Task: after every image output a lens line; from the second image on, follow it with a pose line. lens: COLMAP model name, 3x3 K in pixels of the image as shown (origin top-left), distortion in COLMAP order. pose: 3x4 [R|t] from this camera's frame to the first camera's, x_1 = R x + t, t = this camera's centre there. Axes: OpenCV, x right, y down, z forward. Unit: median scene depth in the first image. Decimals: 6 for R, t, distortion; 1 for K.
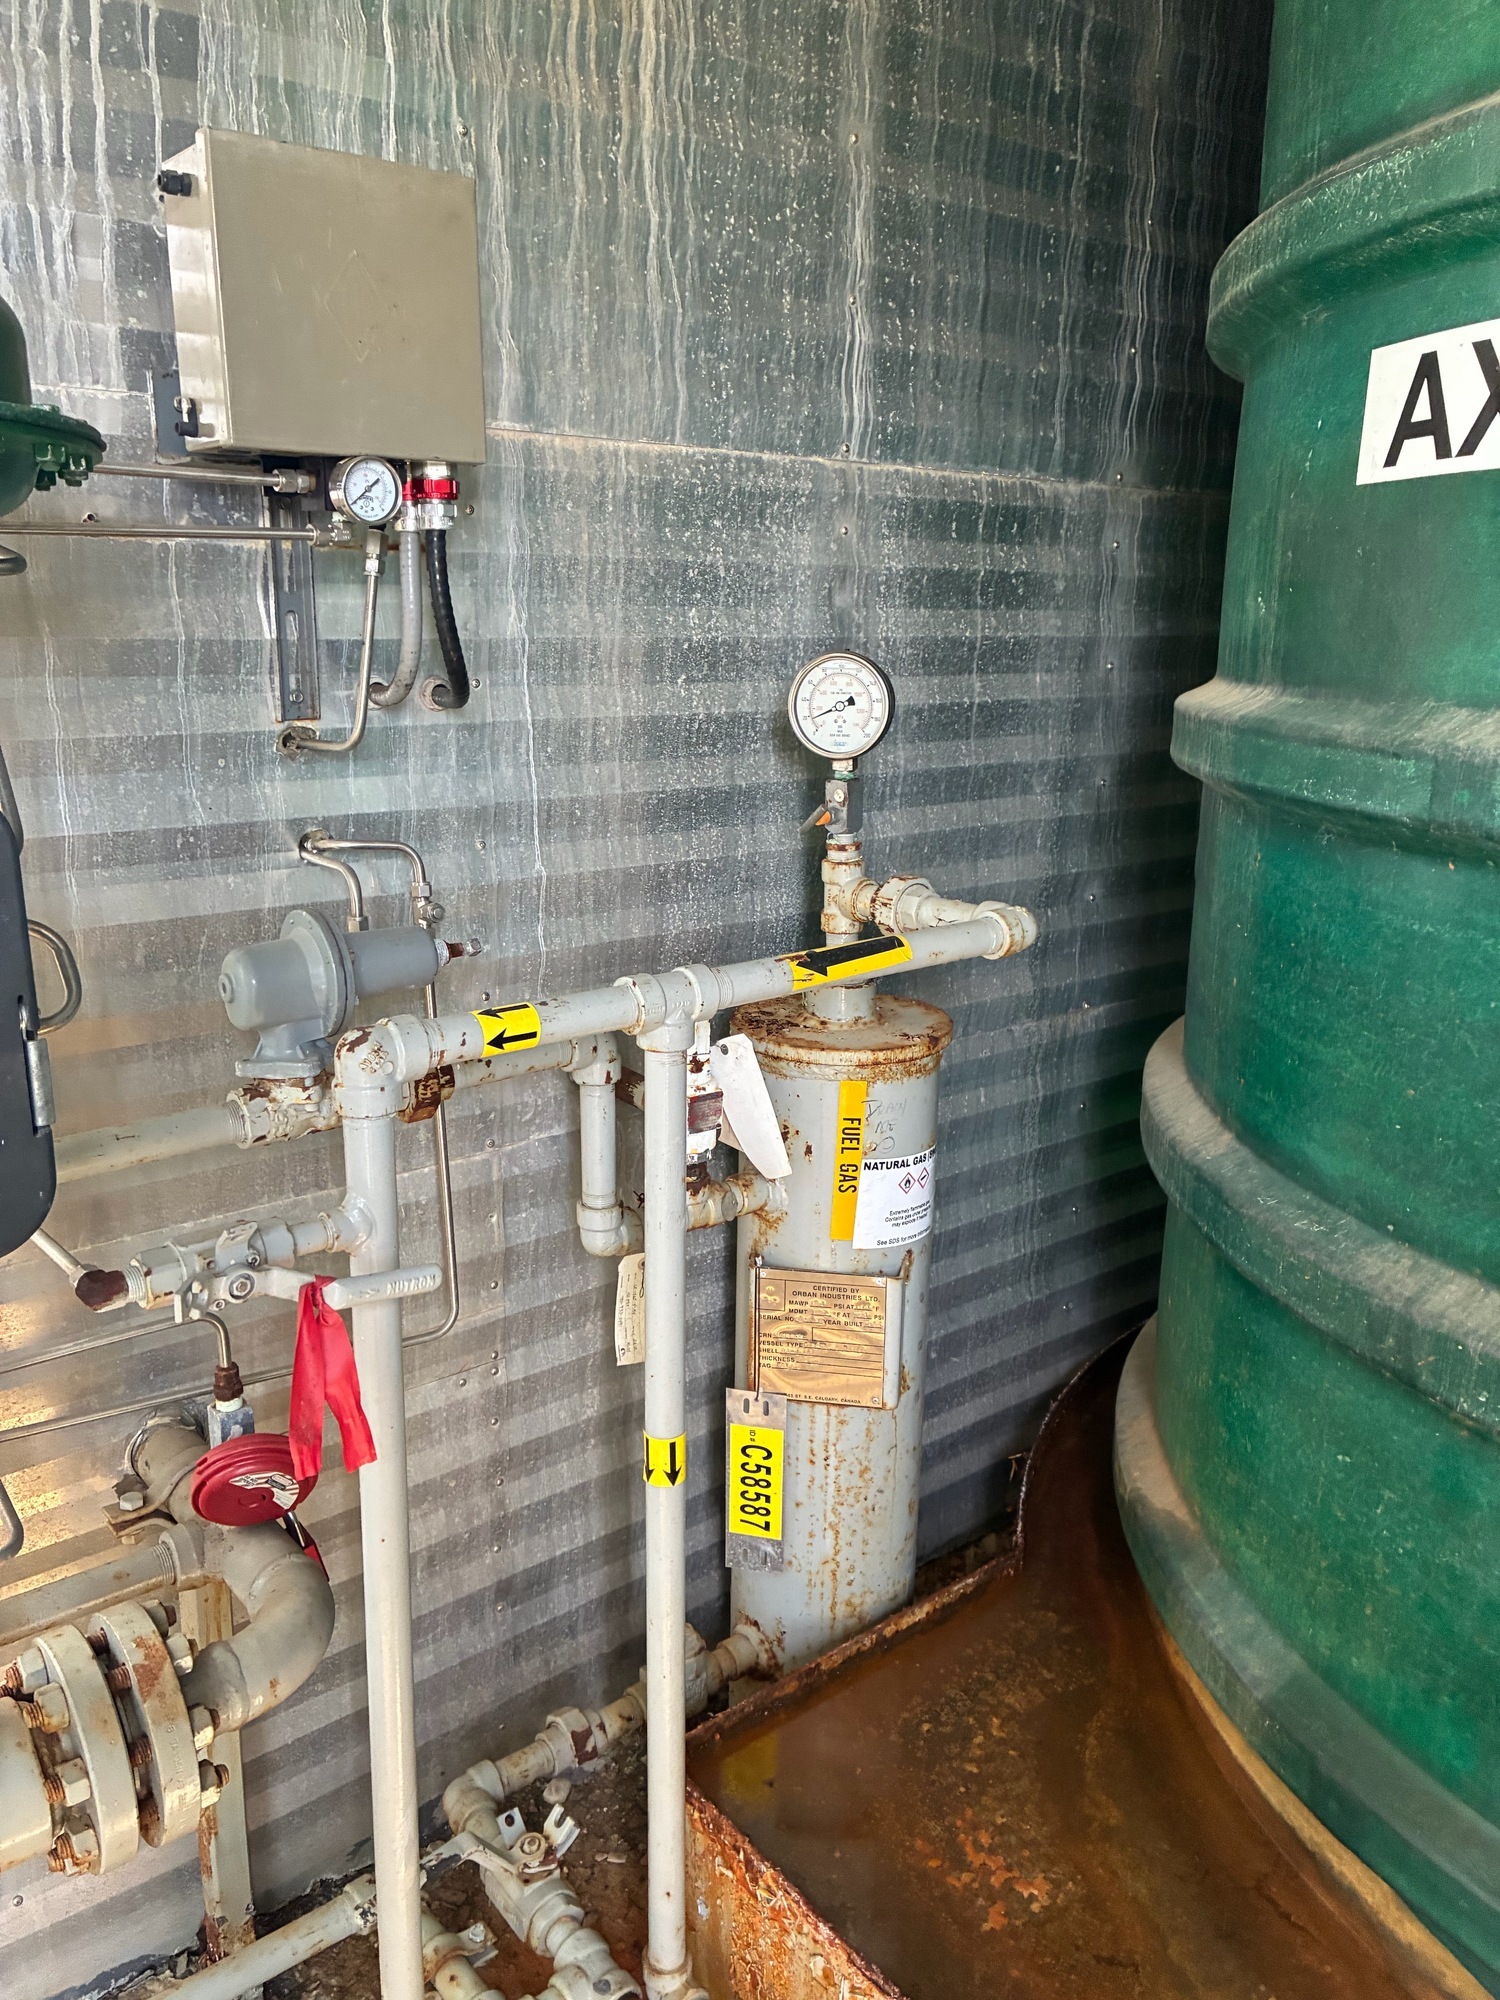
lens RADIAL K [[1478.3, 0, 750.0], [0, 1478.3, 1000.0], [0, 0, 1]] dist [0.015154, -0.002513]
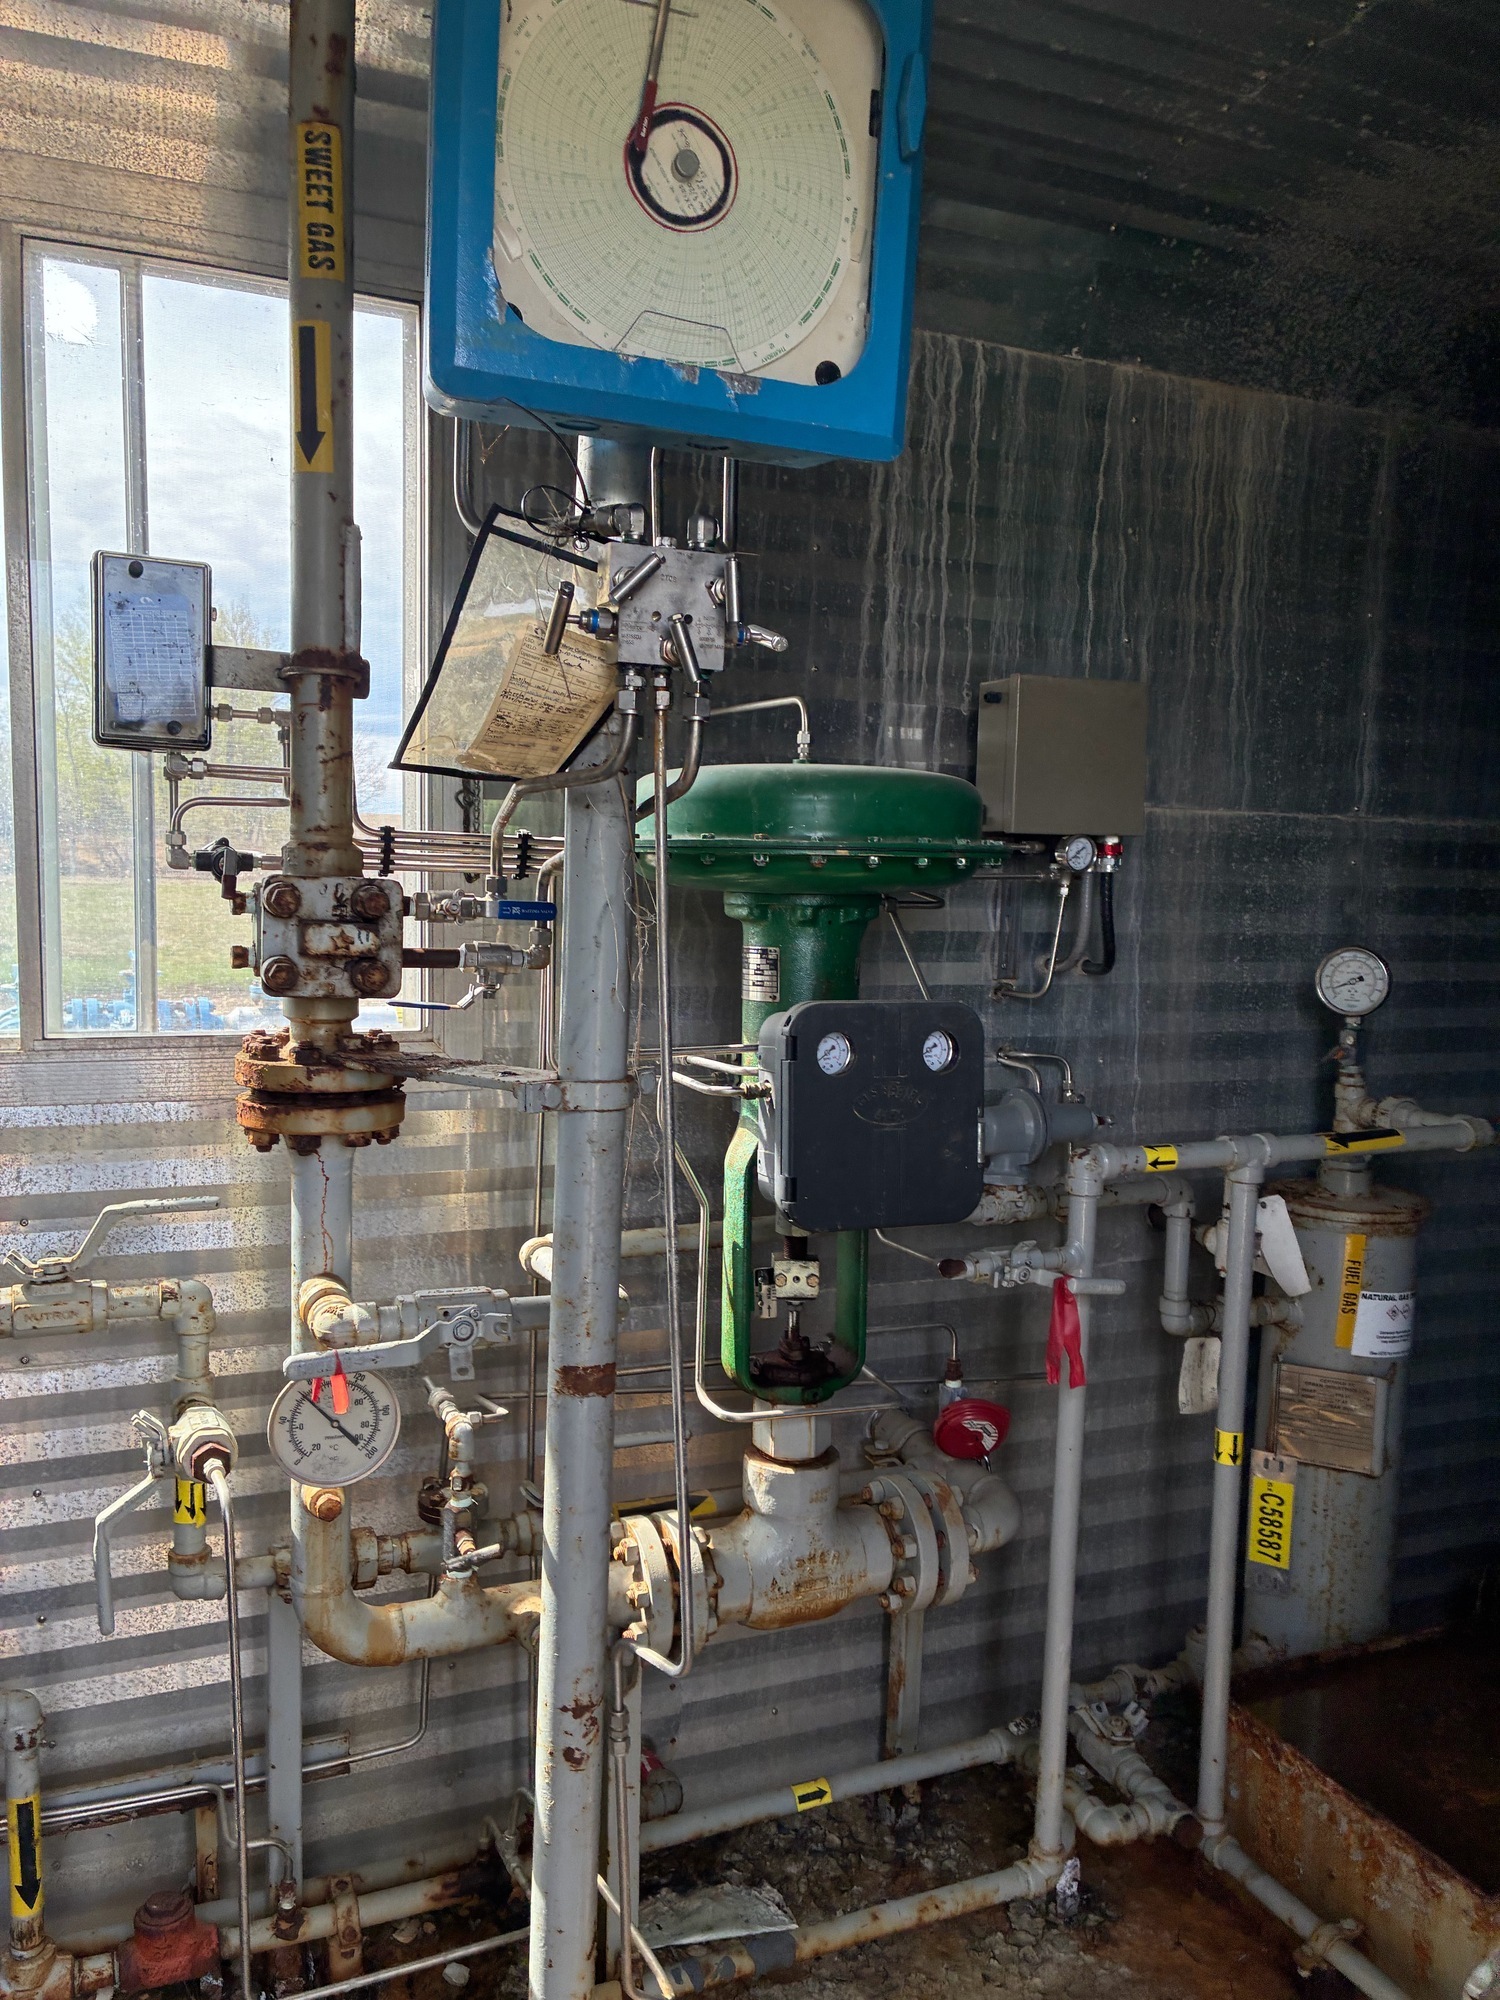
lens RADIAL K [[1551.5, 0, 746.6], [0, 1551.5, 1016.3], [0, 0, 1]] dist [0.021232, 0.000058]
pose [[0.962675, 0.042742, -0.267265, -0.104269], [-0.084769, 0.985386, -0.147747, 0.118018], [0.257044, 0.164888, 0.952229, -0.636931]]
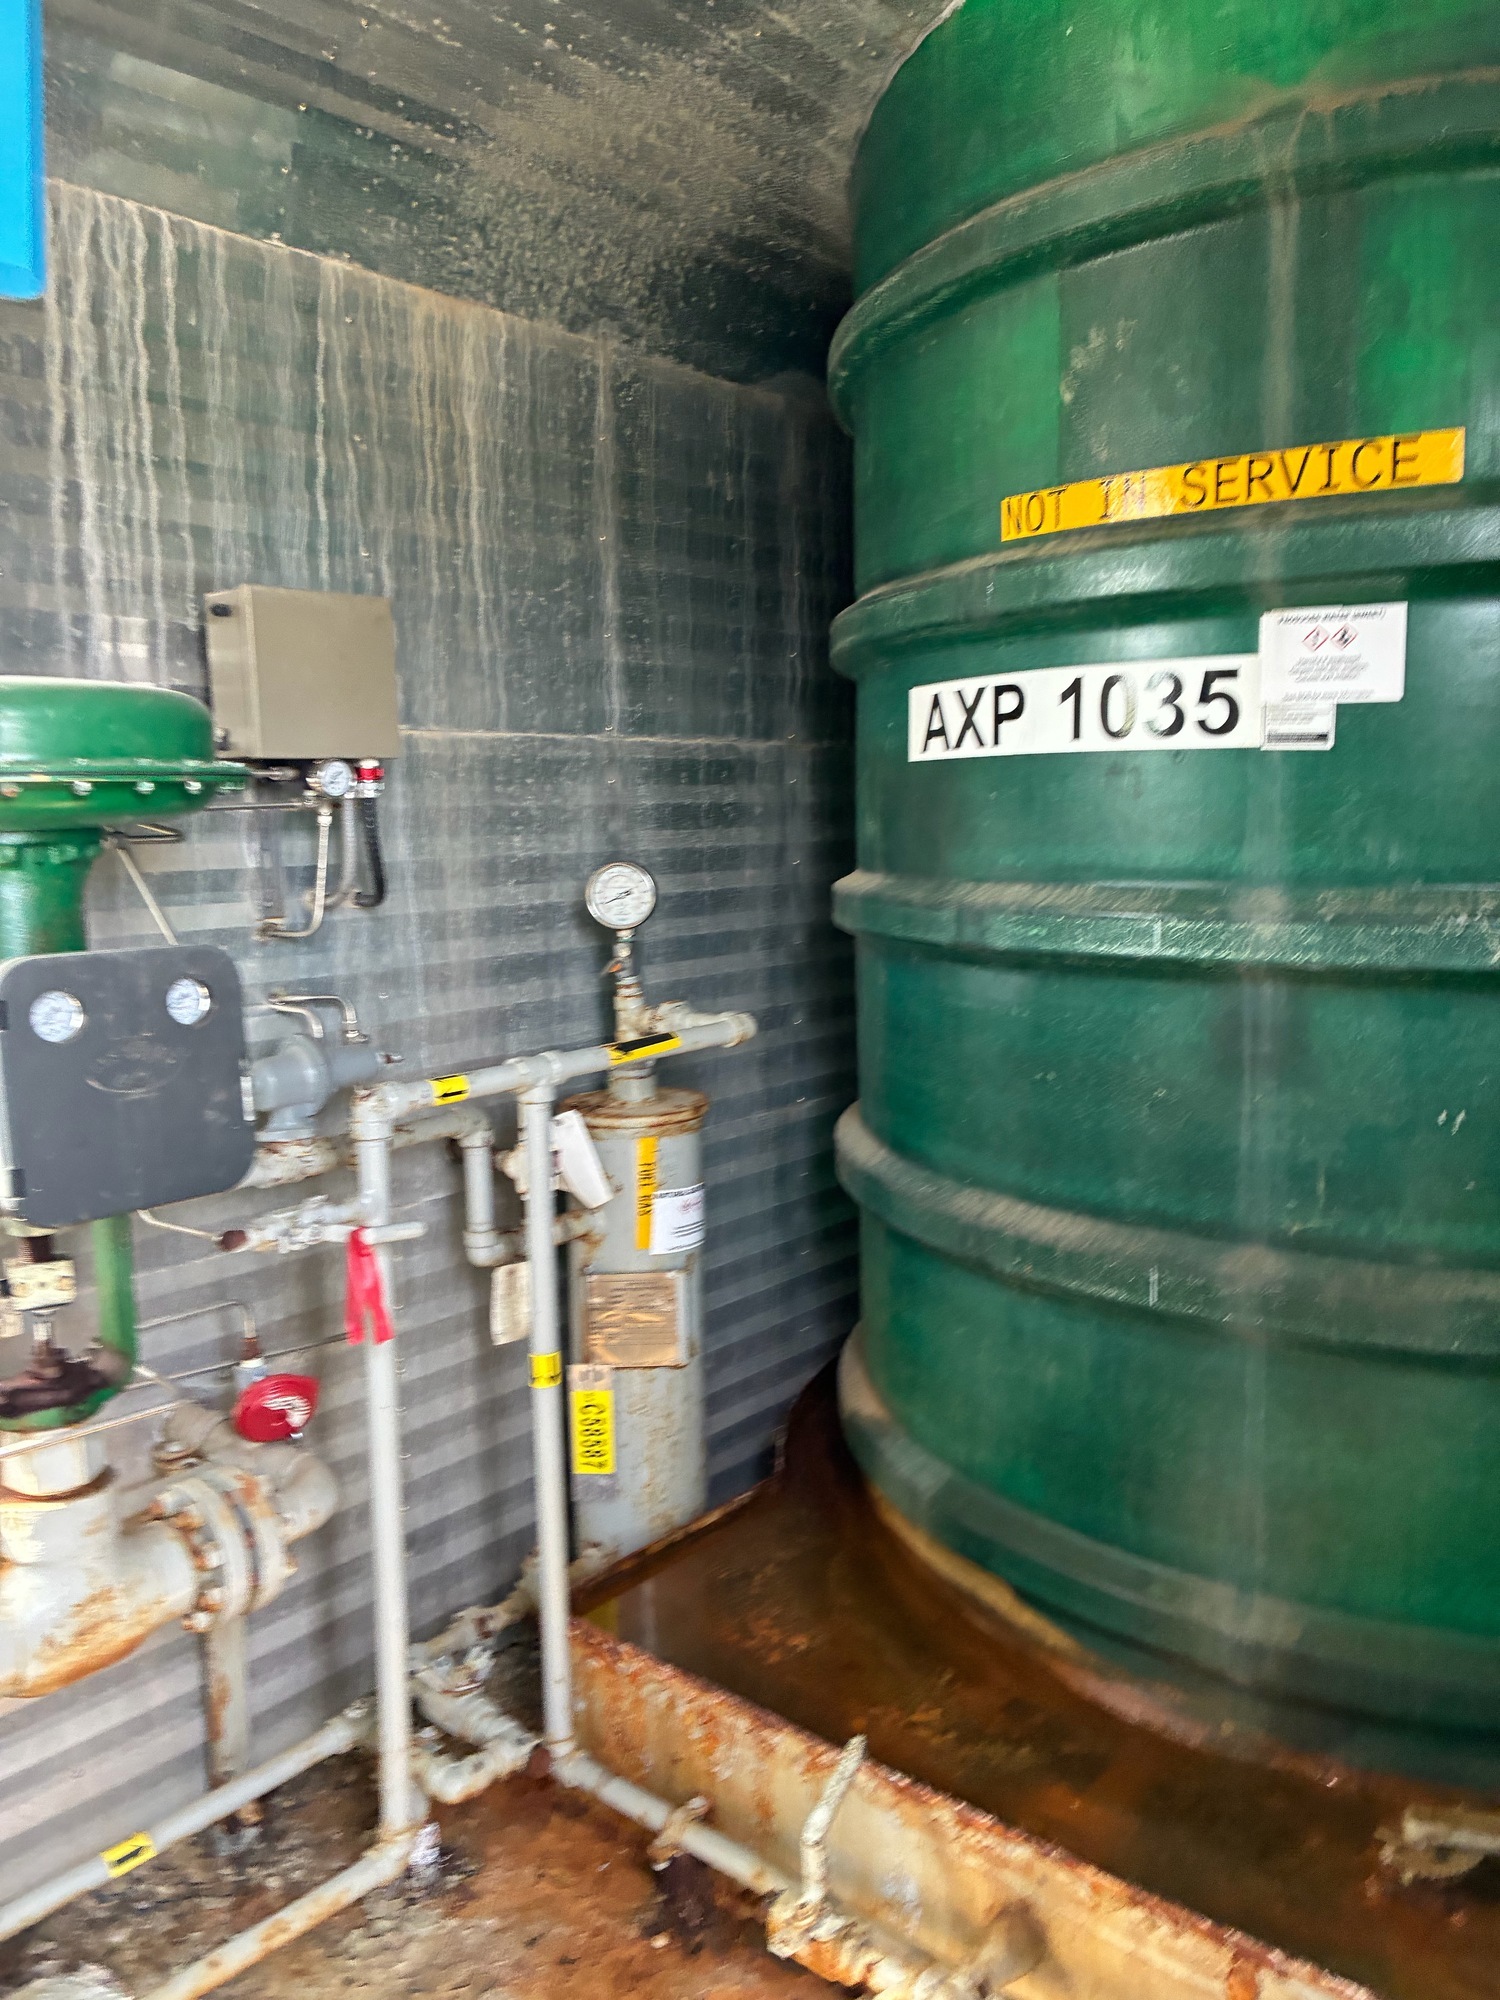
lens RADIAL K [[1526.4, 0, 753.5], [0, 1526.4, 988.3], [0, 0, 1]] dist [0.029167, -0.006906]
pose [[0.983130, -0.051986, 0.175367, -0.084296], [0.075690, 0.988448, -0.131310, 0.113351], [-0.166515, 0.142369, 0.975707, -0.546756]]
